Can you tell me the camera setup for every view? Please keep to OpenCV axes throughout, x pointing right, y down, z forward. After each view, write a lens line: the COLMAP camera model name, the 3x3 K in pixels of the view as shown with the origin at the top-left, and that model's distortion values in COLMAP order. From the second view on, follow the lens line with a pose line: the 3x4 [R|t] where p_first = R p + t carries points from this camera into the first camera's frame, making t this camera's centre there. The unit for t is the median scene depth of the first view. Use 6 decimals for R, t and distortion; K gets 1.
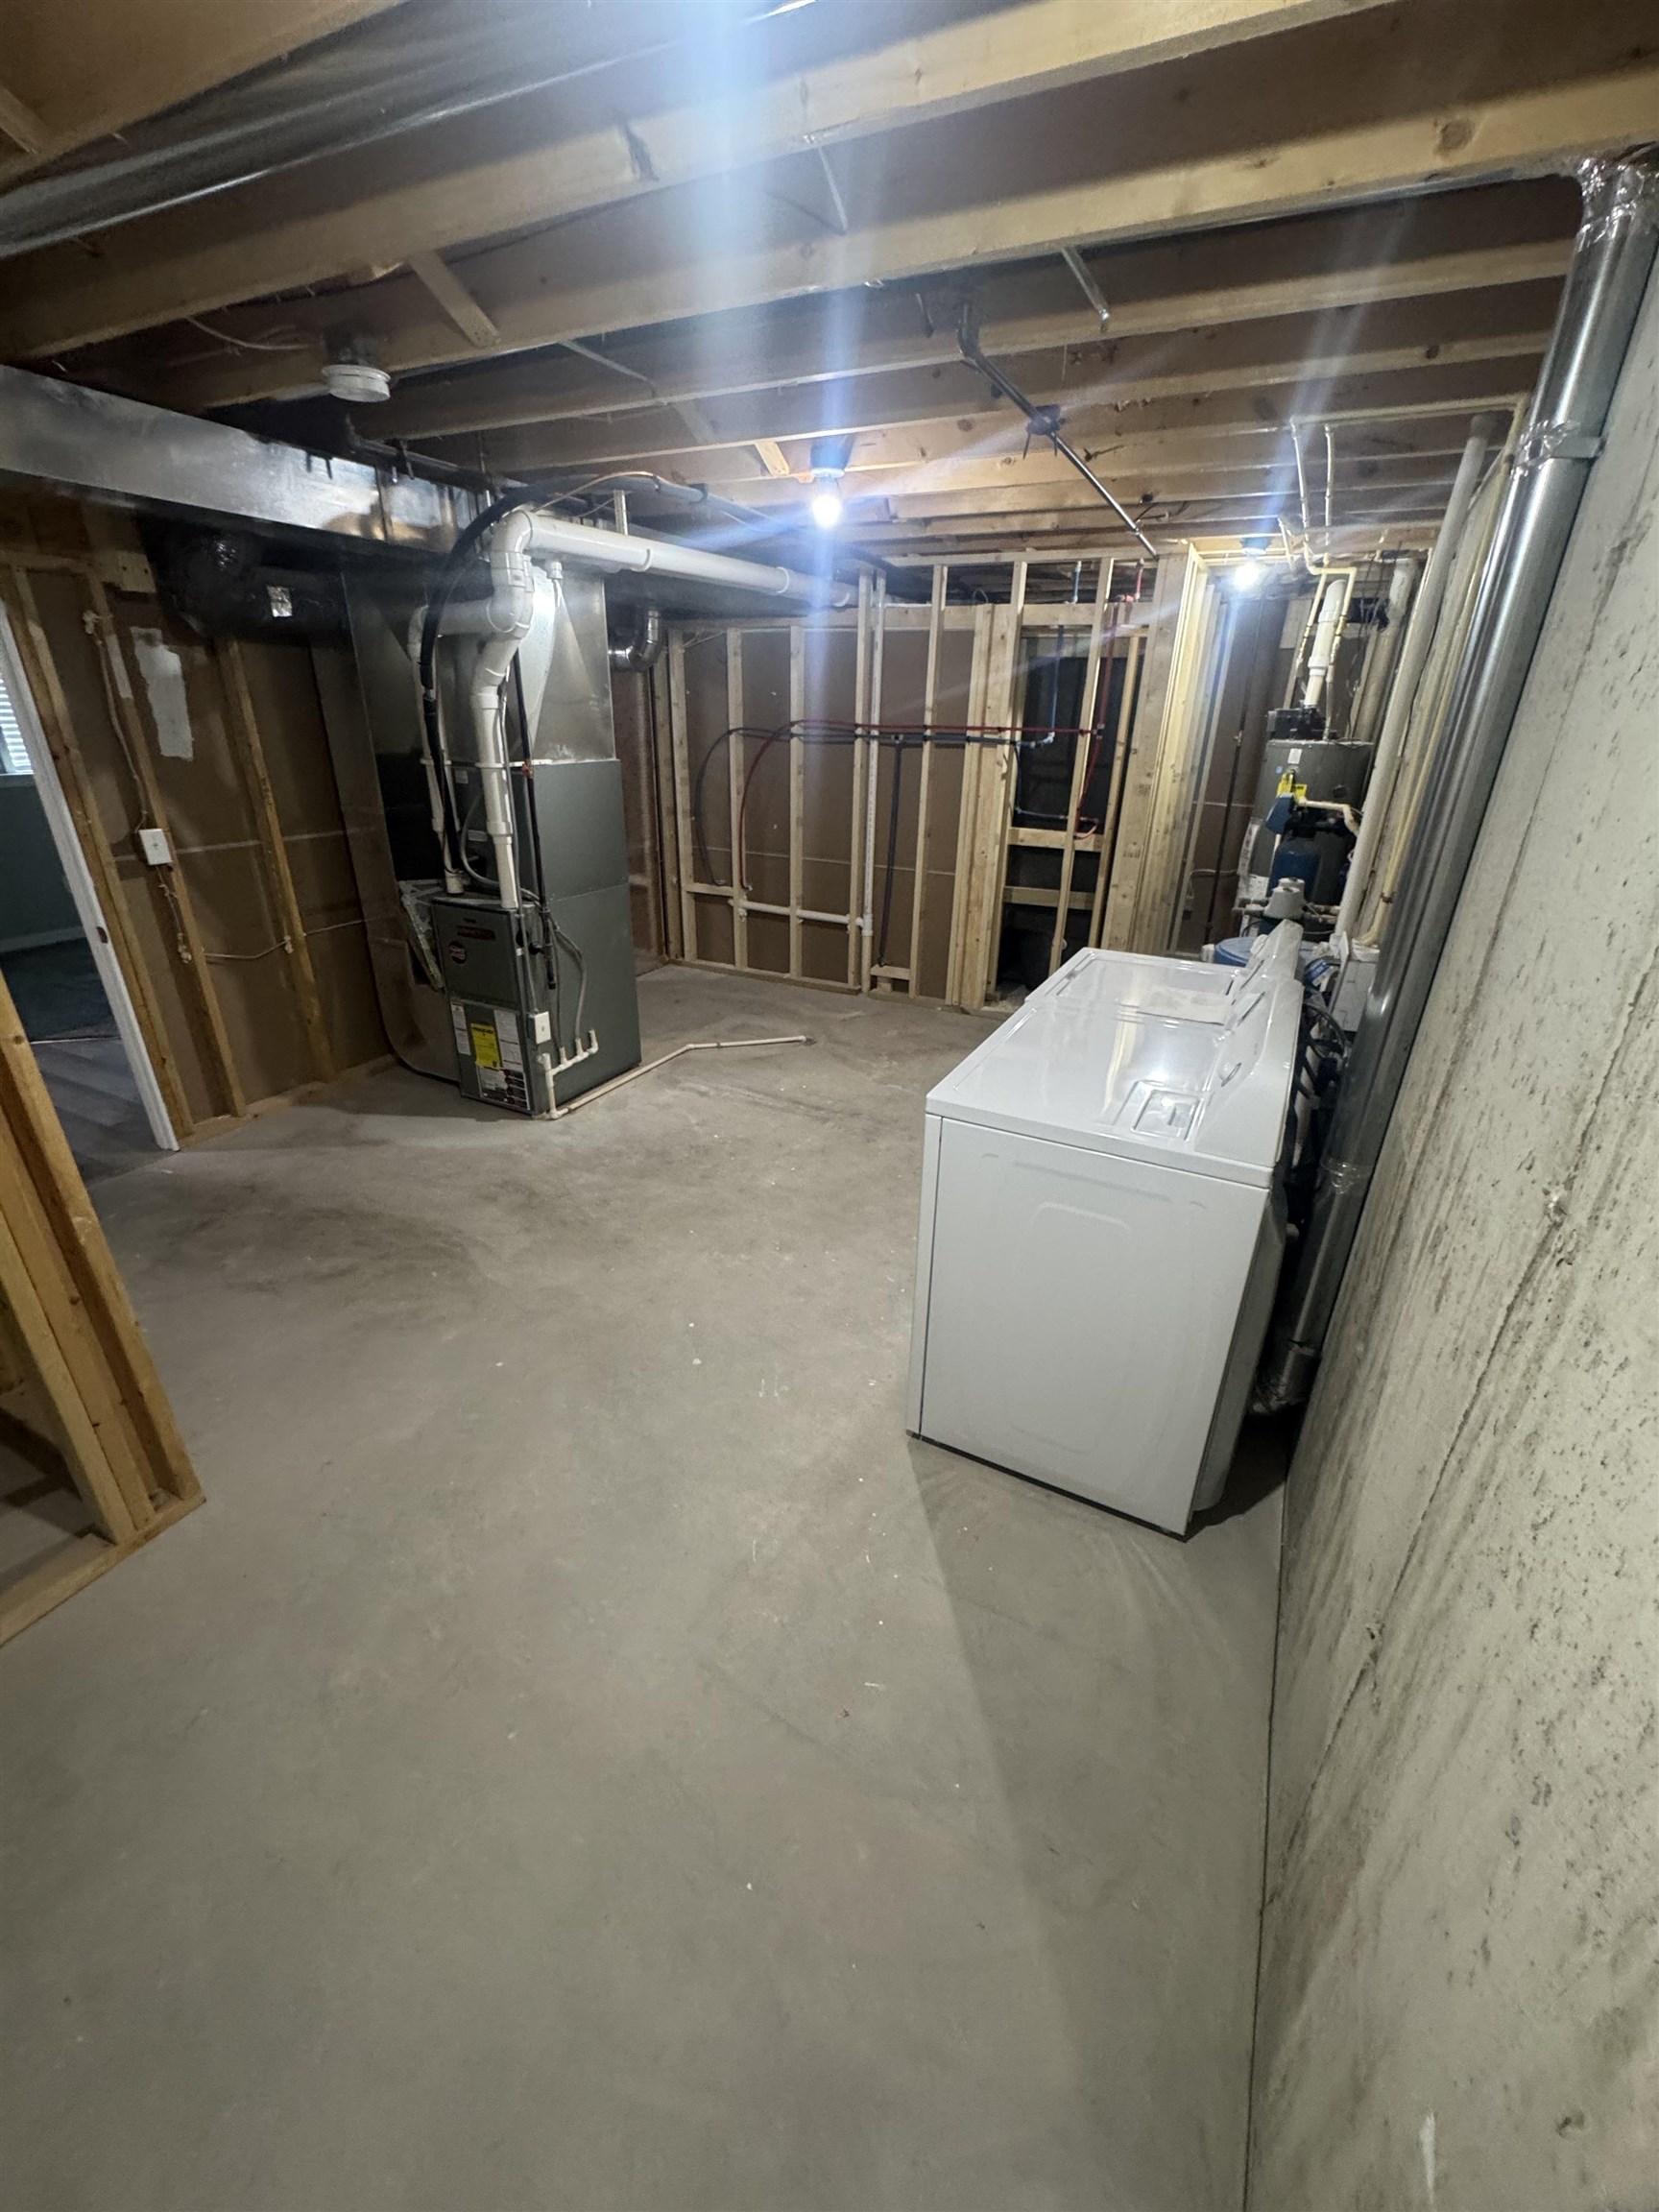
lens RADIAL K [[885.0, 0, 820.8], [0, 885.0, 1105.6], [0, 0, 1]] dist [-0.005021, 0.001280]
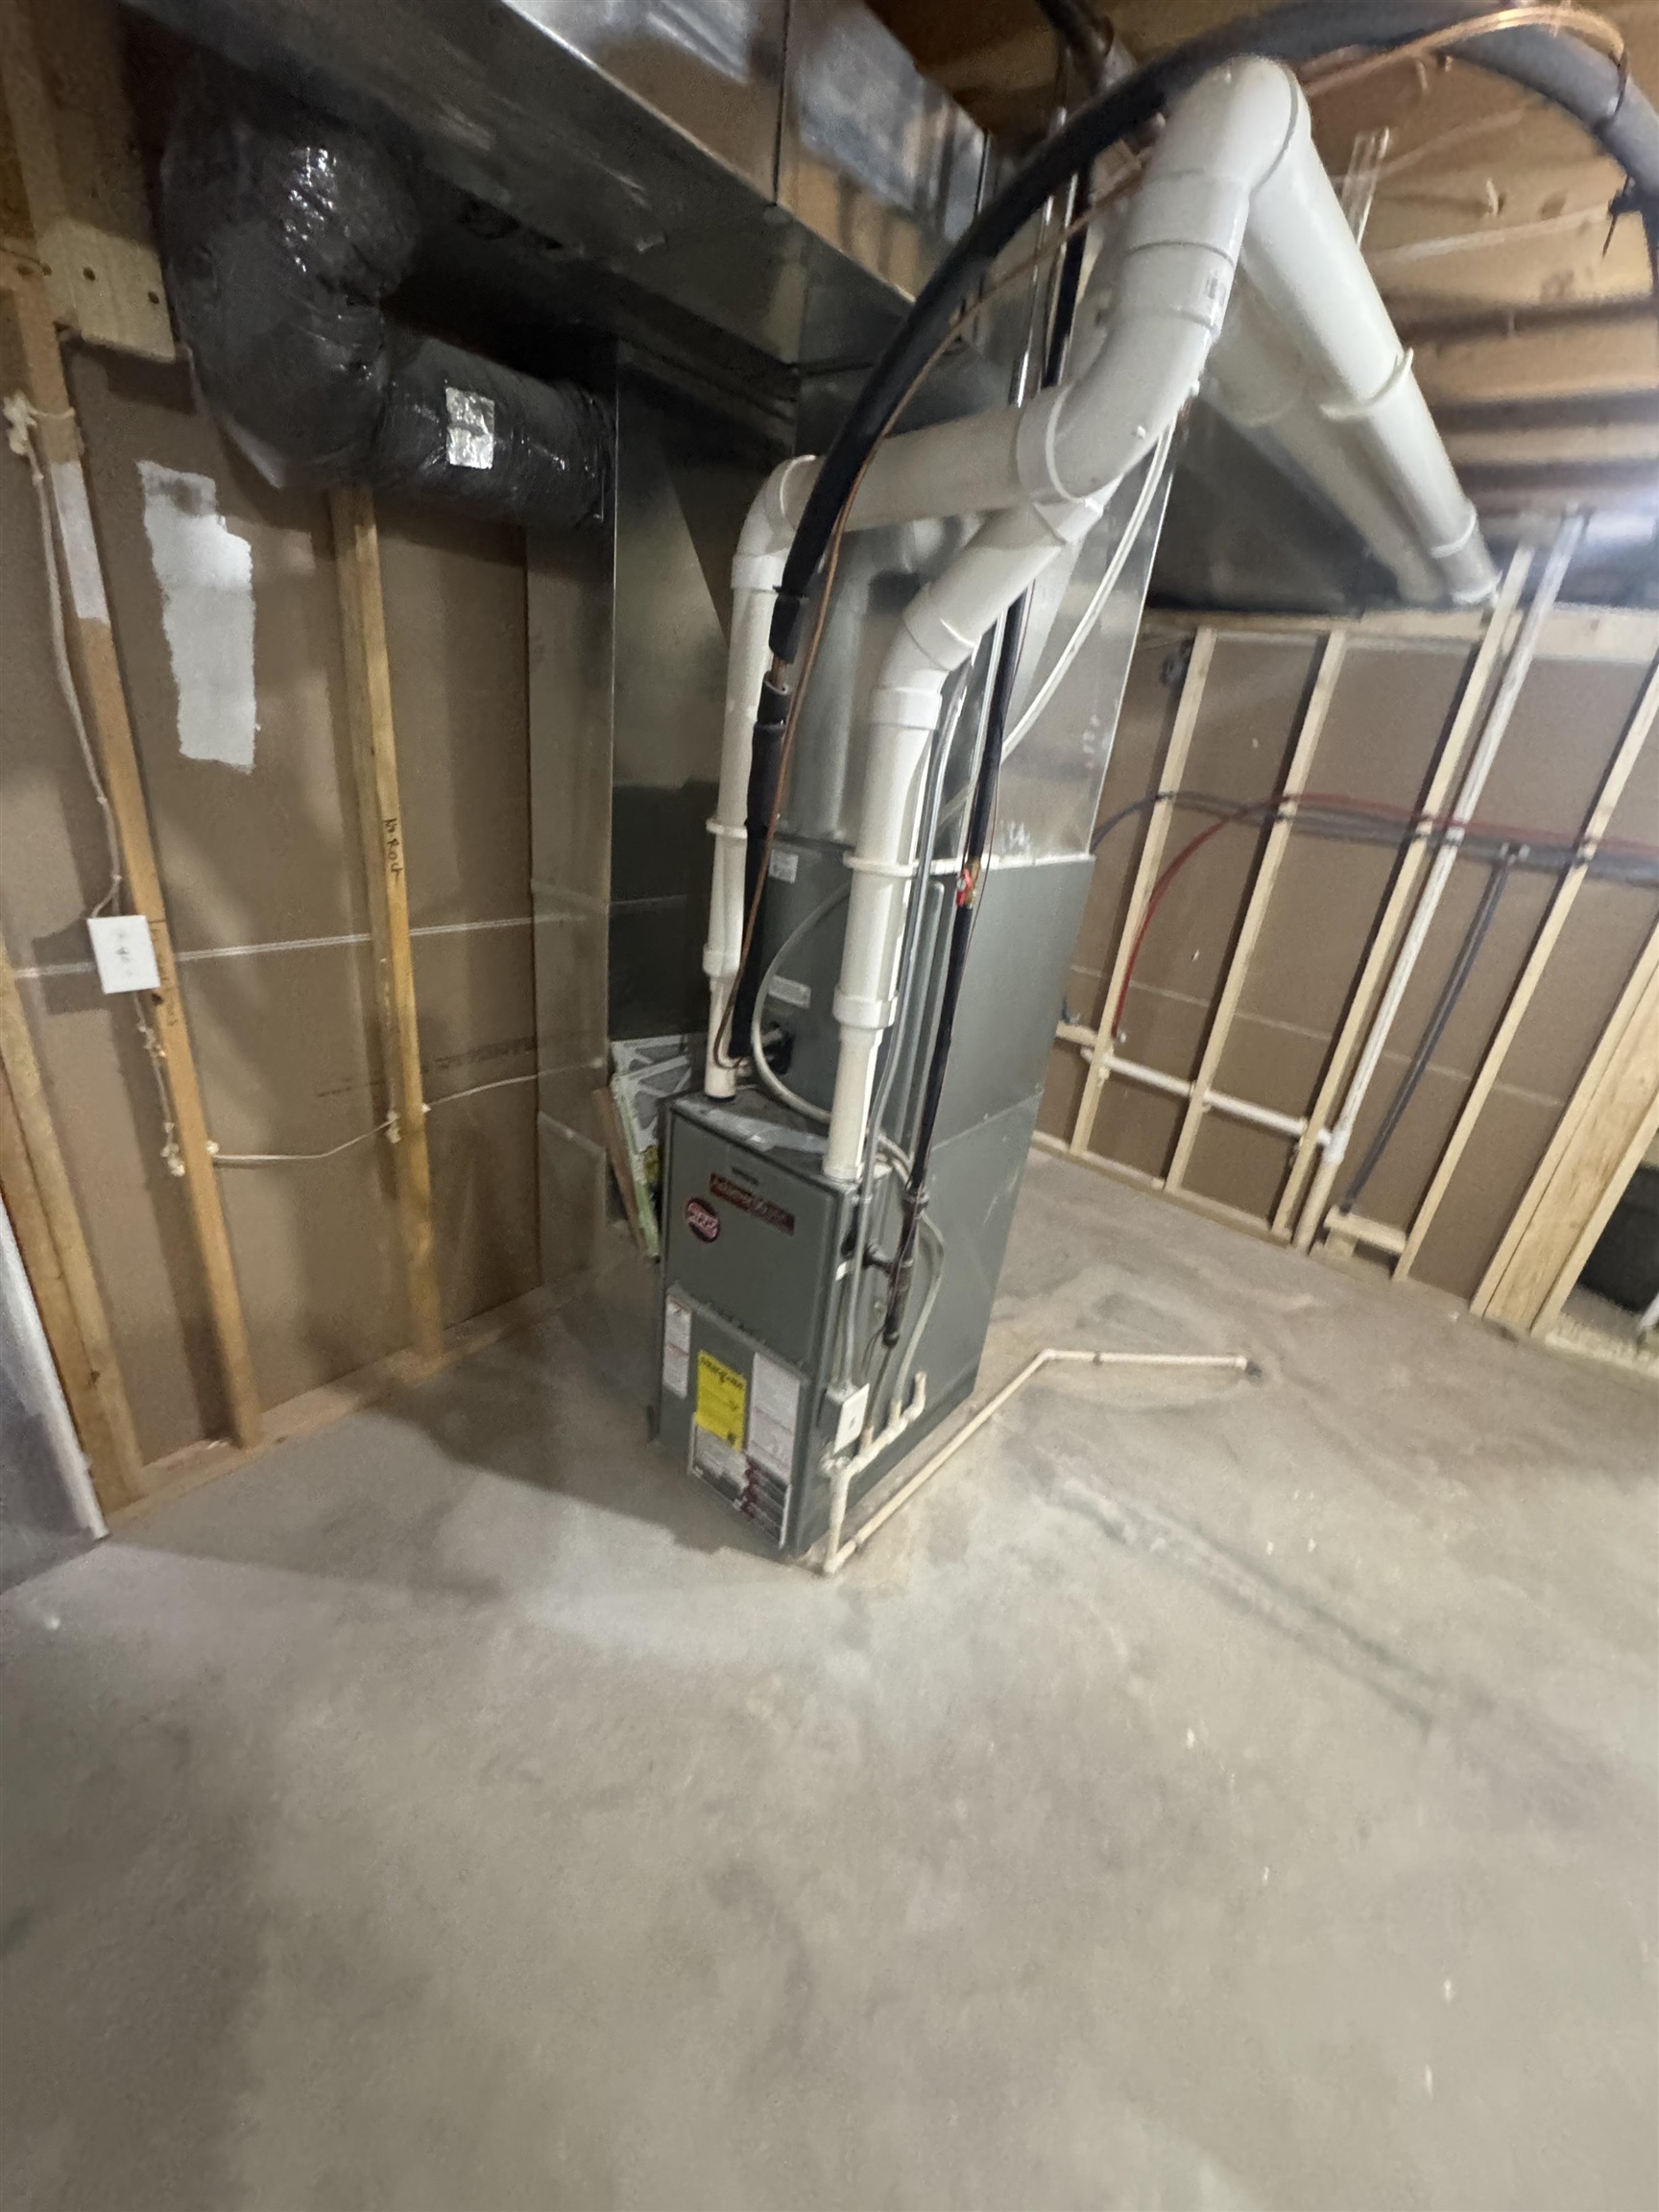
lens RADIAL K [[885.0, 0, 828.7], [0, 885.0, 1104.9], [0, 0, 1]] dist [-0.005021, 0.001280]
pose [[0.974061, 0.168579, -0.150951, -0.273495], [-0.172543, 0.984910, -0.013464, -0.231543], [0.146404, 0.039160, 0.988449, 0.516979]]
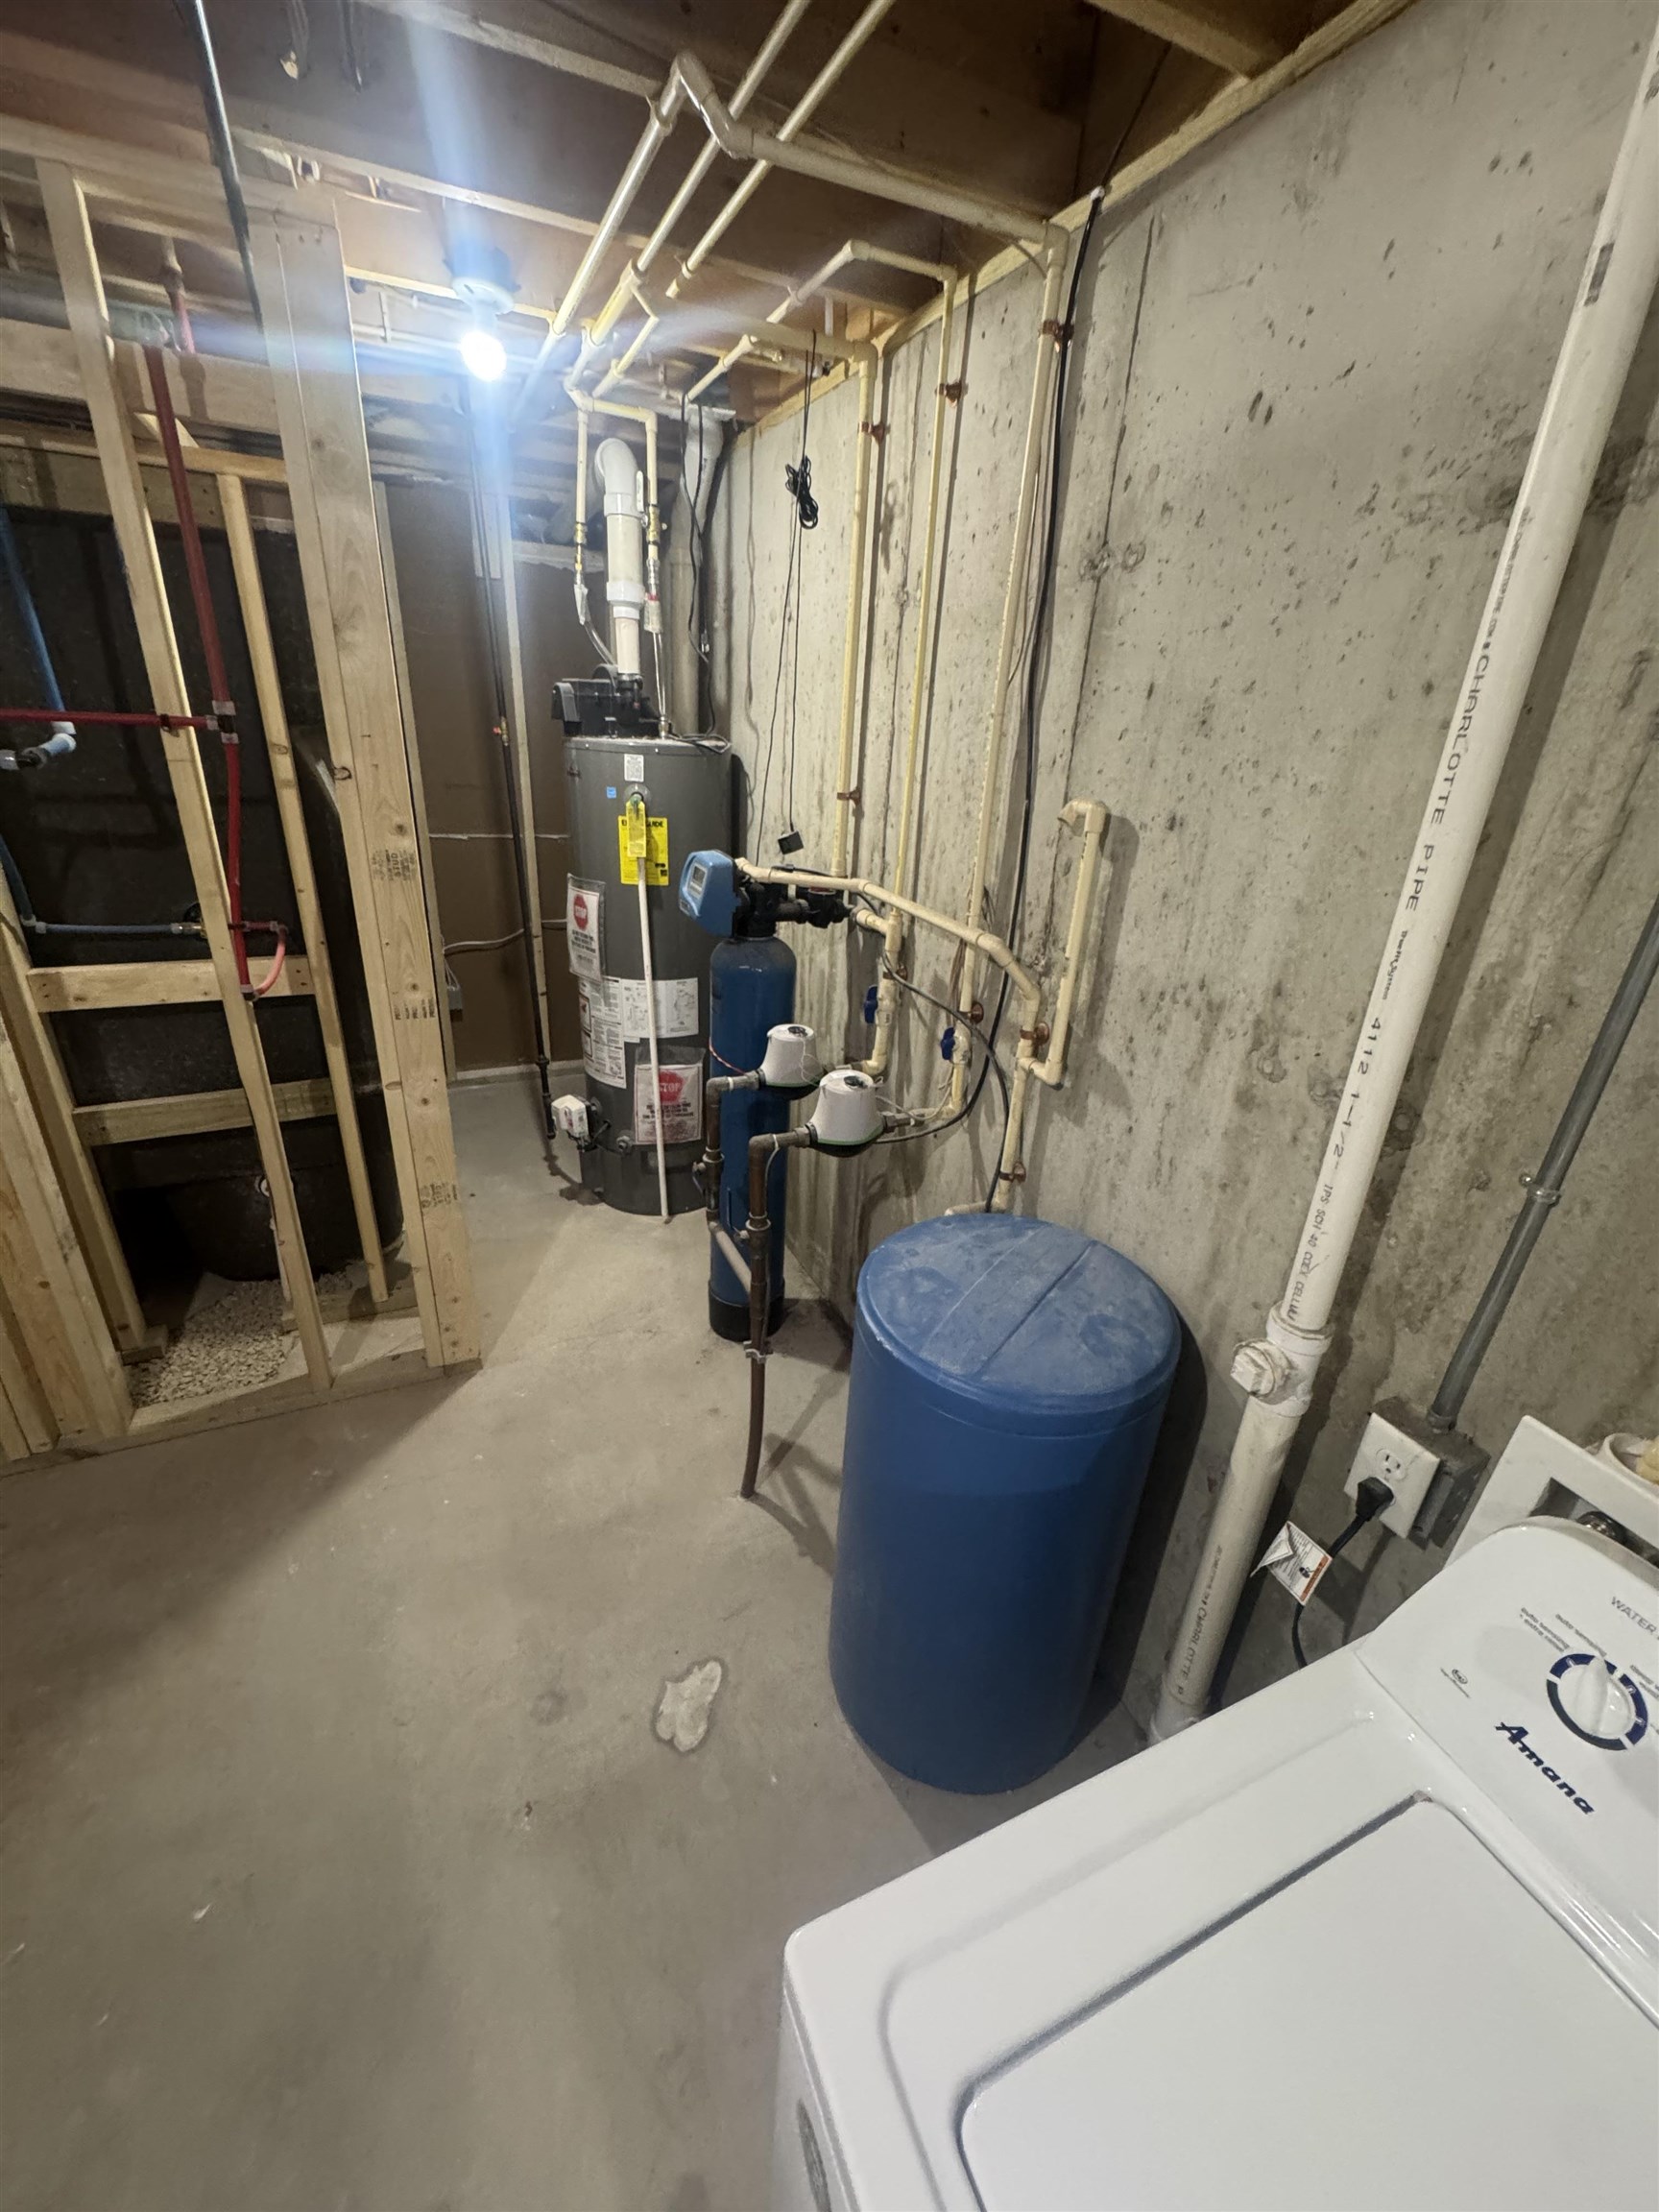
lens RADIAL K [[885.0, 0, 833.1], [0, 885.0, 1103.7], [0, 0, 1]] dist [-0.005021, 0.001280]
pose [[0.615139, -0.304608, 0.727199, 0.179481], [0.285134, 0.945870, 0.155009, -0.295363], [-0.735053, 0.111997, 0.668696, 0.673086]]
